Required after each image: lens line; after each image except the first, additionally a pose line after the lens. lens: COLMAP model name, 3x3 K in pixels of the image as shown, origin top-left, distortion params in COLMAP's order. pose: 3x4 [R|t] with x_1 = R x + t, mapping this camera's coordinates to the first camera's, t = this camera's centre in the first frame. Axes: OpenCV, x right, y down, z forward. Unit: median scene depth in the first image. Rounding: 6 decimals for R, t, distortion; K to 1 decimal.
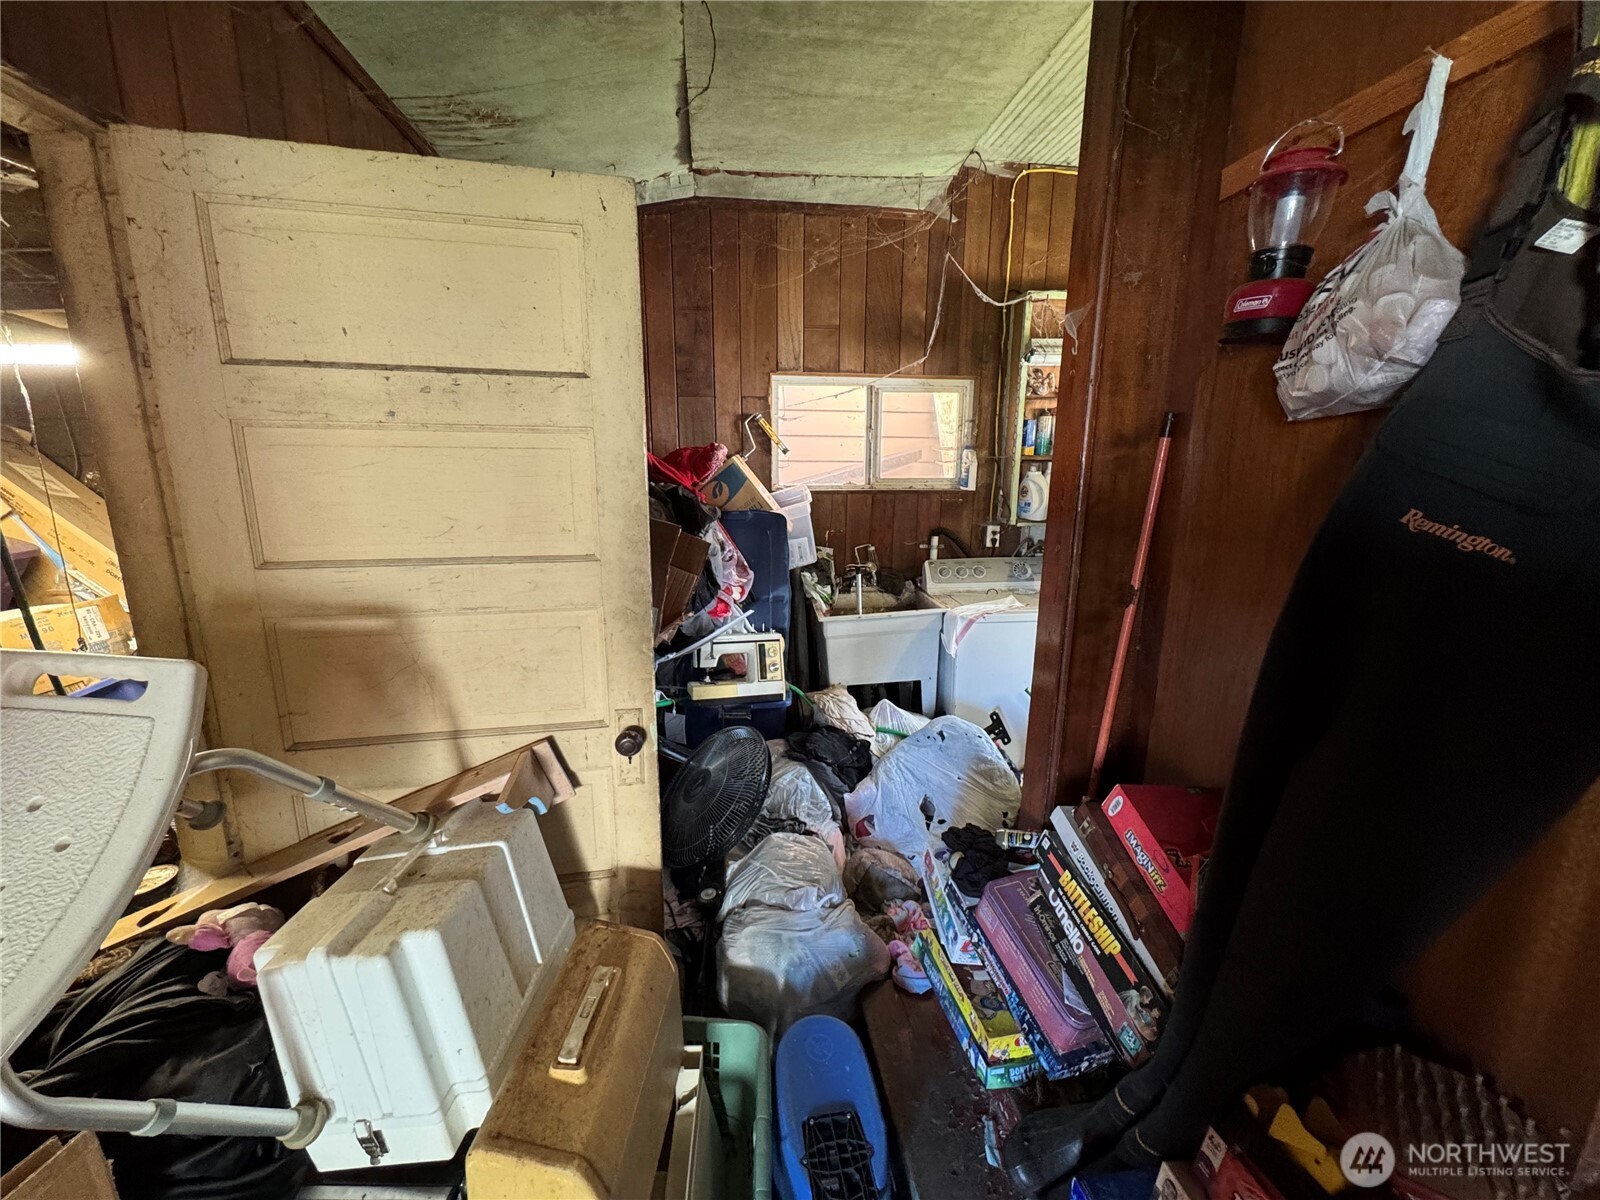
lens RADIAL K [[640.1, 0, 799.6], [0, 640.1, 605.9], [0, 0, 1]] dist [-0.001687, 0.000124]
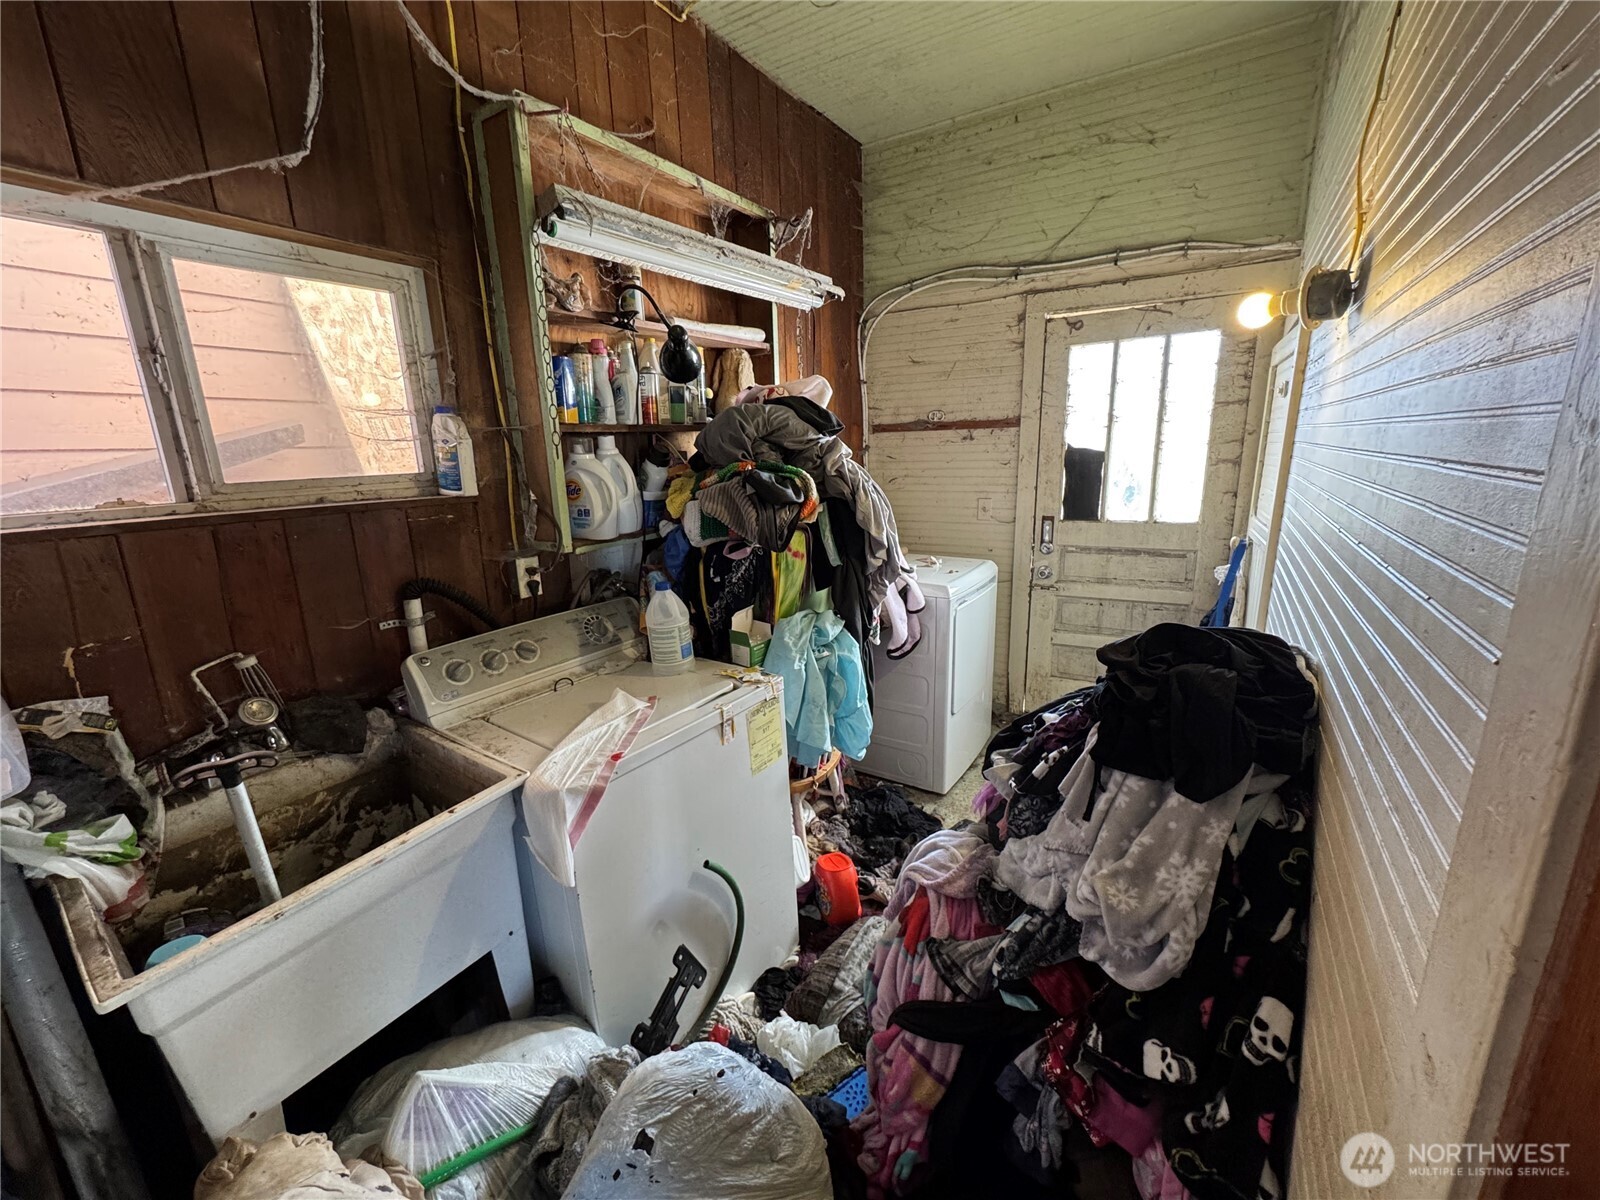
lens RADIAL K [[640.1, 0, 797.8], [0, 640.1, 598.8], [0, 0, 1]] dist [-0.001687, 0.000124]
pose [[0.640615, -0.201608, 0.740923, 0.052019], [0.194337, 0.976071, 0.097566, -0.113631], [-0.742863, 0.081487, 0.664465, 0.544892]]
